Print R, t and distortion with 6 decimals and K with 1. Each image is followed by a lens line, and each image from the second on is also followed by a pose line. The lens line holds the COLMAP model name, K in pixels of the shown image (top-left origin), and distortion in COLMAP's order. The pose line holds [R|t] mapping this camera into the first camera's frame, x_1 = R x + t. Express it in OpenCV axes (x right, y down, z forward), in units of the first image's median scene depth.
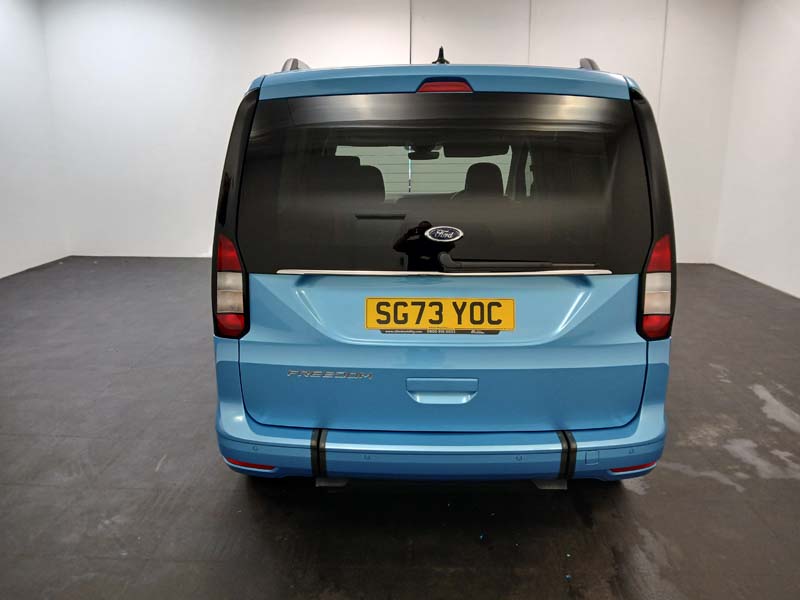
lens RADIAL K [[603.4, 0, 406.8], [0, 603.4, 292.0], [0, 0, 1]] dist [0.042901, -0.038155]
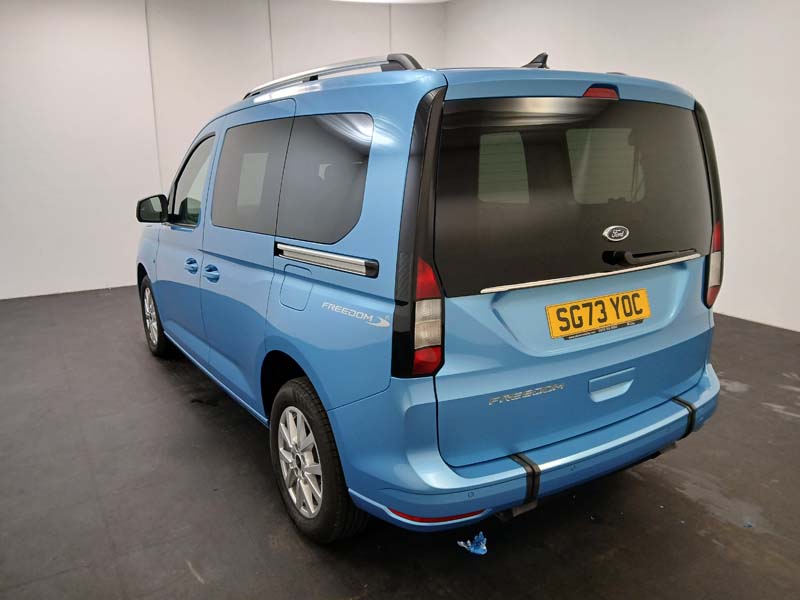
lens RADIAL K [[603.4, 0, 398.3], [0, 603.4, 285.4], [0, 0, 1]] dist [0.042901, -0.038155]
pose [[0.841161, -0.123490, 0.526497, -0.731414], [0.130443, 0.991163, 0.024074, -0.074322], [-0.524817, 0.048428, 0.849836, 0.282258]]
